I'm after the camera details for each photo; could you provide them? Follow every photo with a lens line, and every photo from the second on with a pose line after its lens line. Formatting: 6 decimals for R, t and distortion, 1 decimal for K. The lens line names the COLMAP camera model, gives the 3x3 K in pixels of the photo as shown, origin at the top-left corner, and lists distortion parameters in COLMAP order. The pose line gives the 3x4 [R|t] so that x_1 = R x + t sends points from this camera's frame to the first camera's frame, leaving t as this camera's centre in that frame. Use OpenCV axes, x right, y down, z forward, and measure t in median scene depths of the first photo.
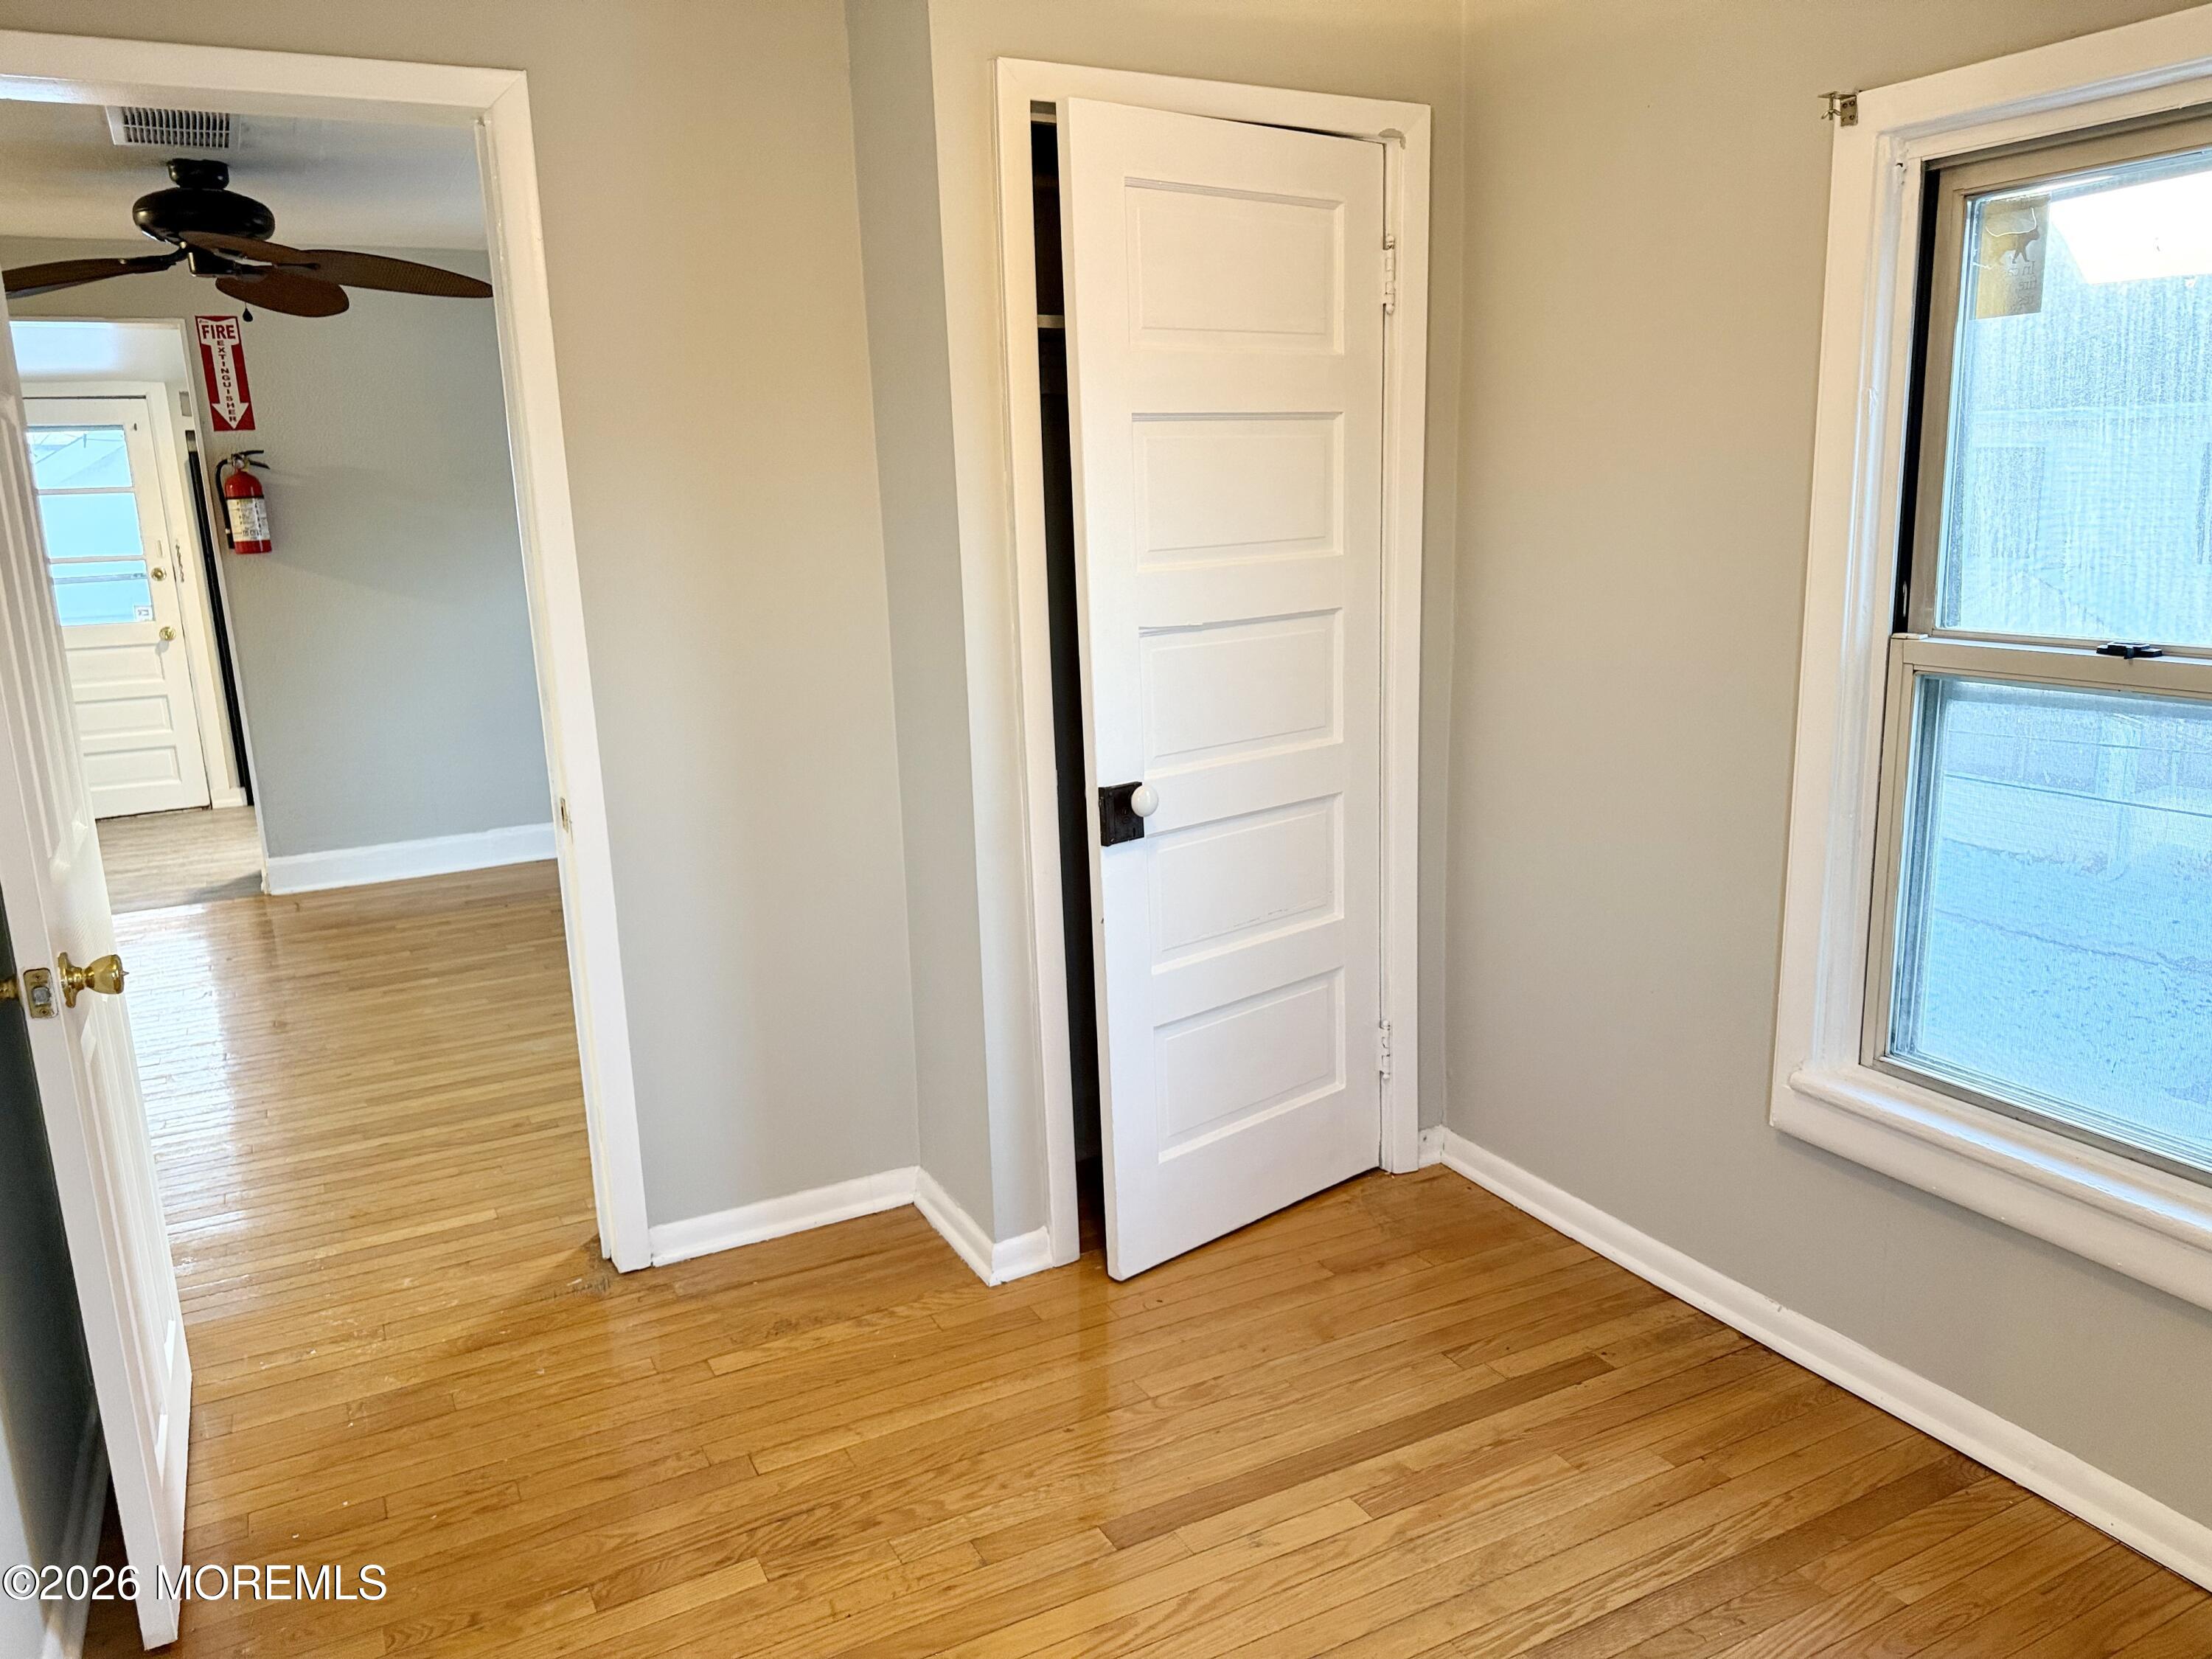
lens RADIAL K [[1562.2, 0, 1101.8], [0, 1562.2, 828.6], [0, 0, 1]] dist [0.045868, -0.046996]
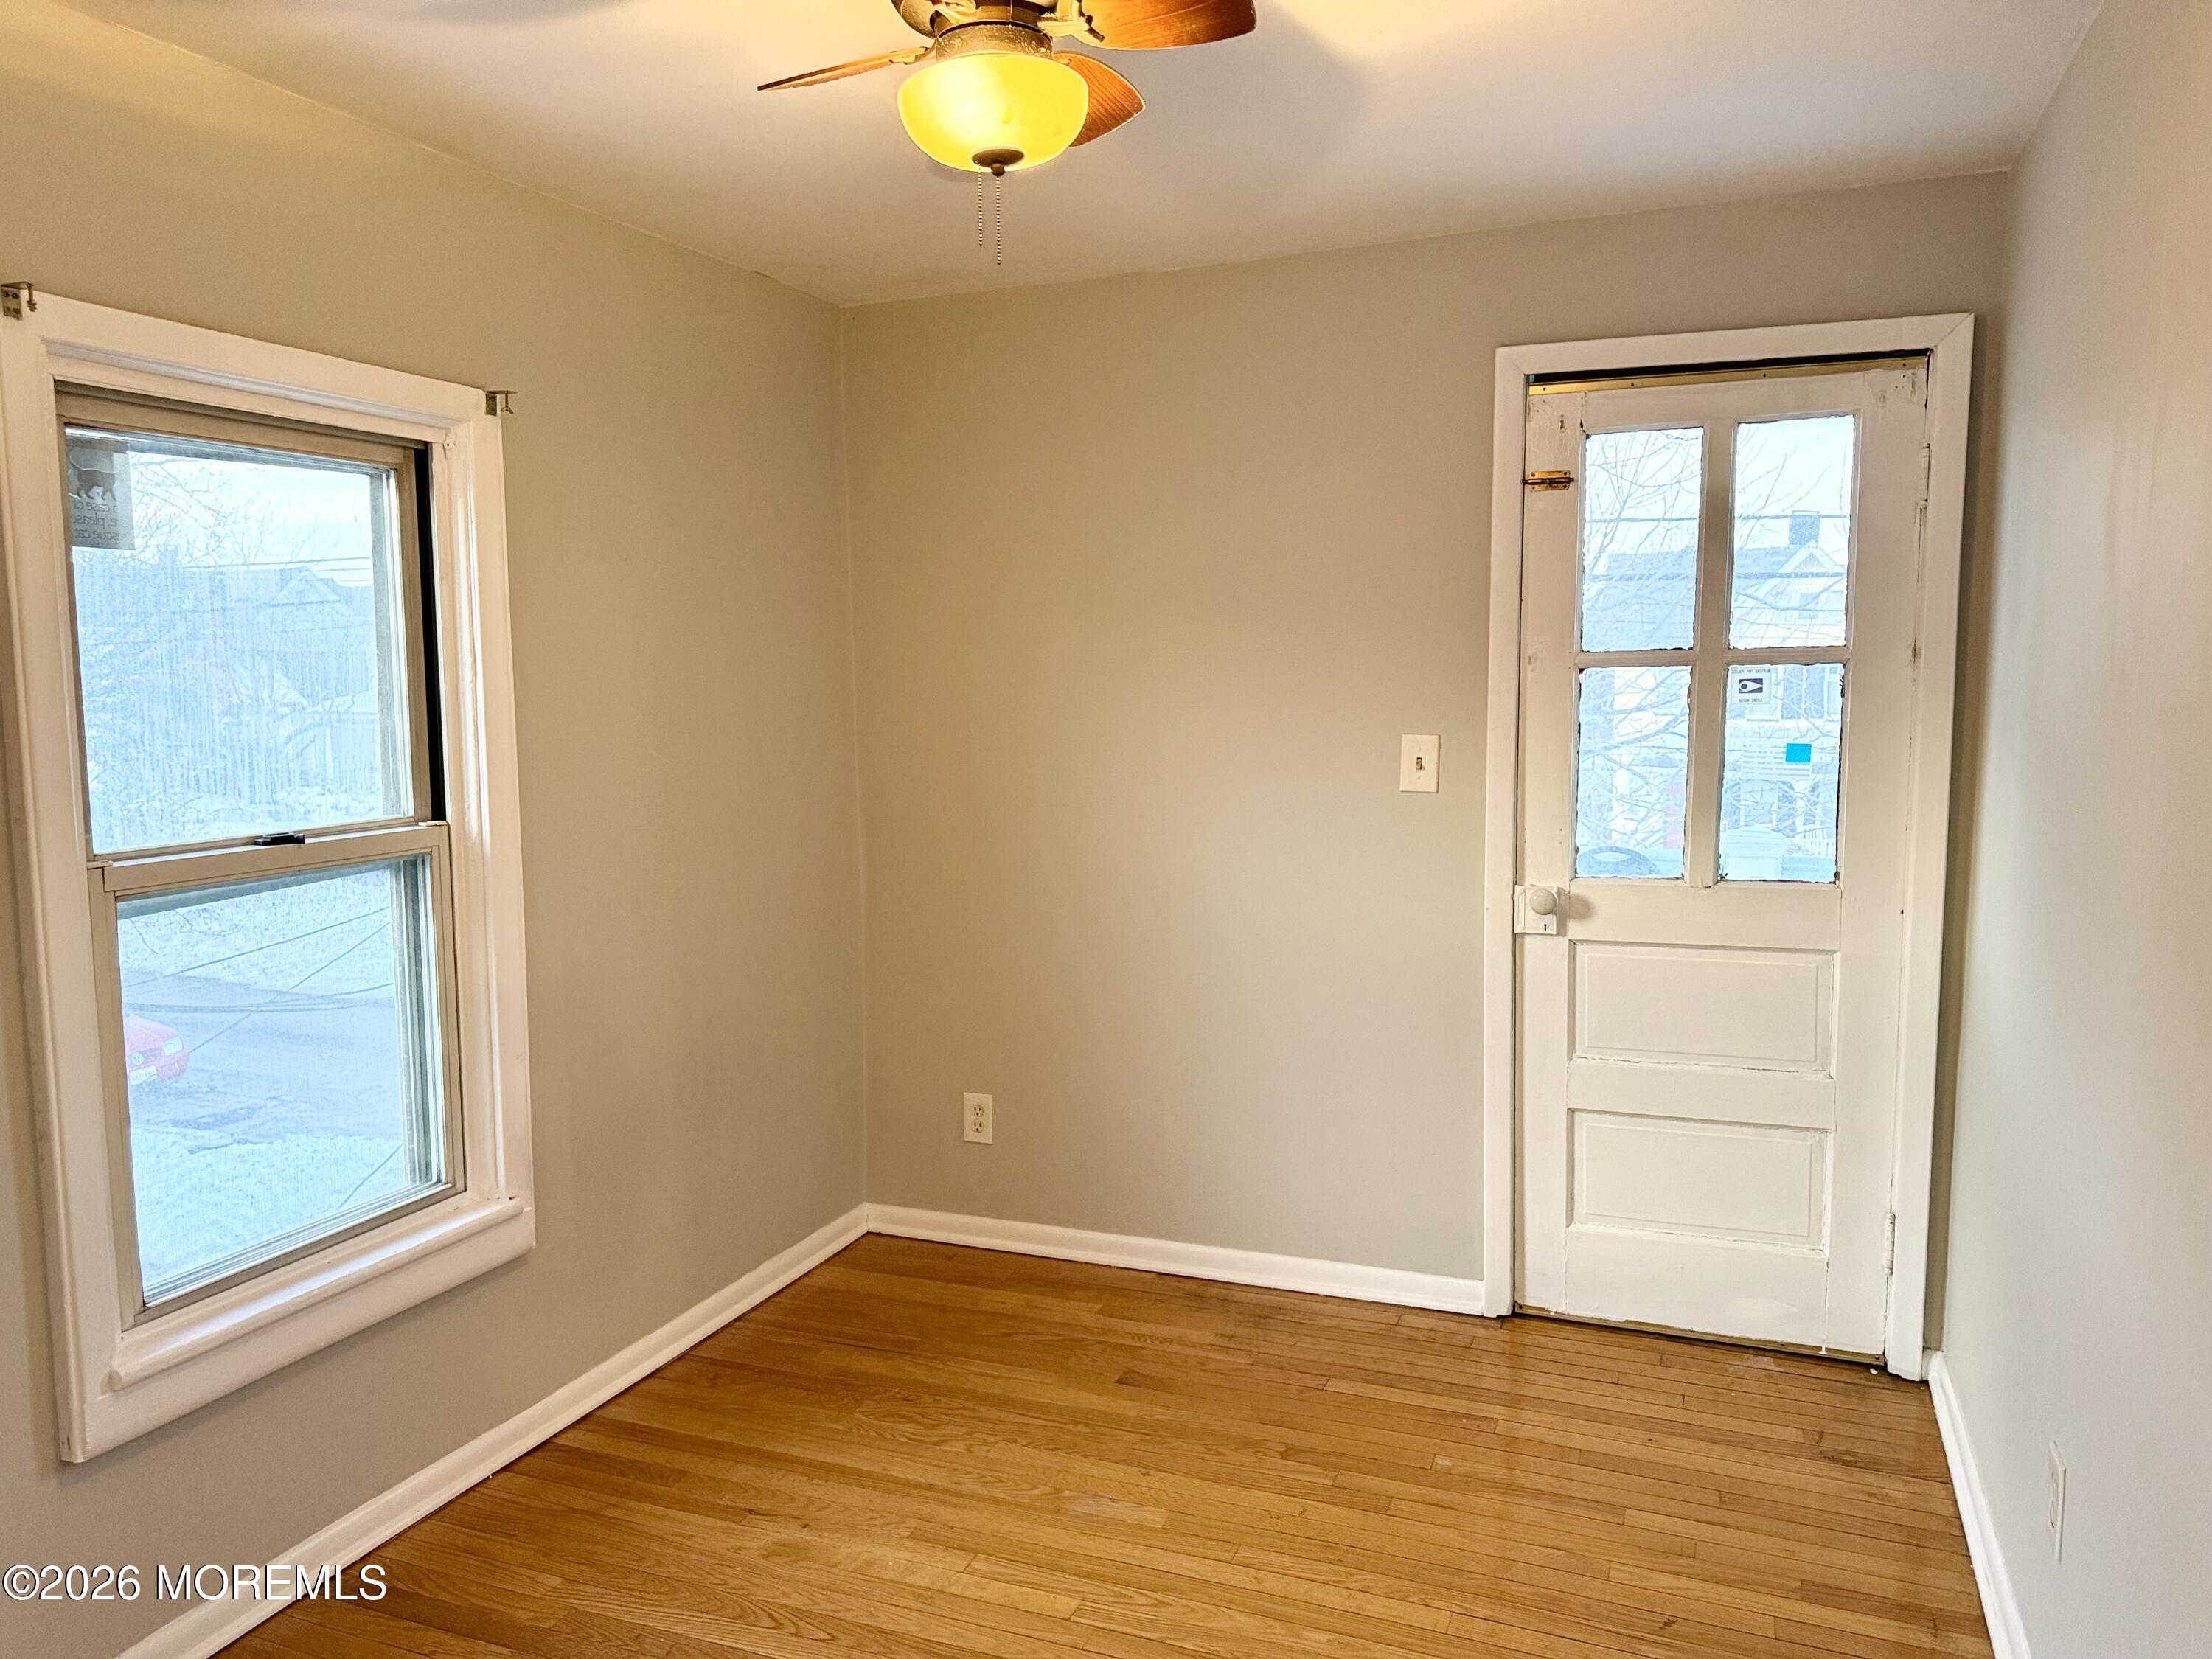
lens RADIAL K [[1562.2, 0, 1107.9], [0, 1562.2, 830.5], [0, 0, 1]] dist [0.045868, -0.046996]
pose [[-0.647928, -0.039100, 0.760697, -0.667234], [0.192587, 0.957824, 0.213269, -0.248698], [-0.736953, 0.284683, -0.613071, 1.239239]]
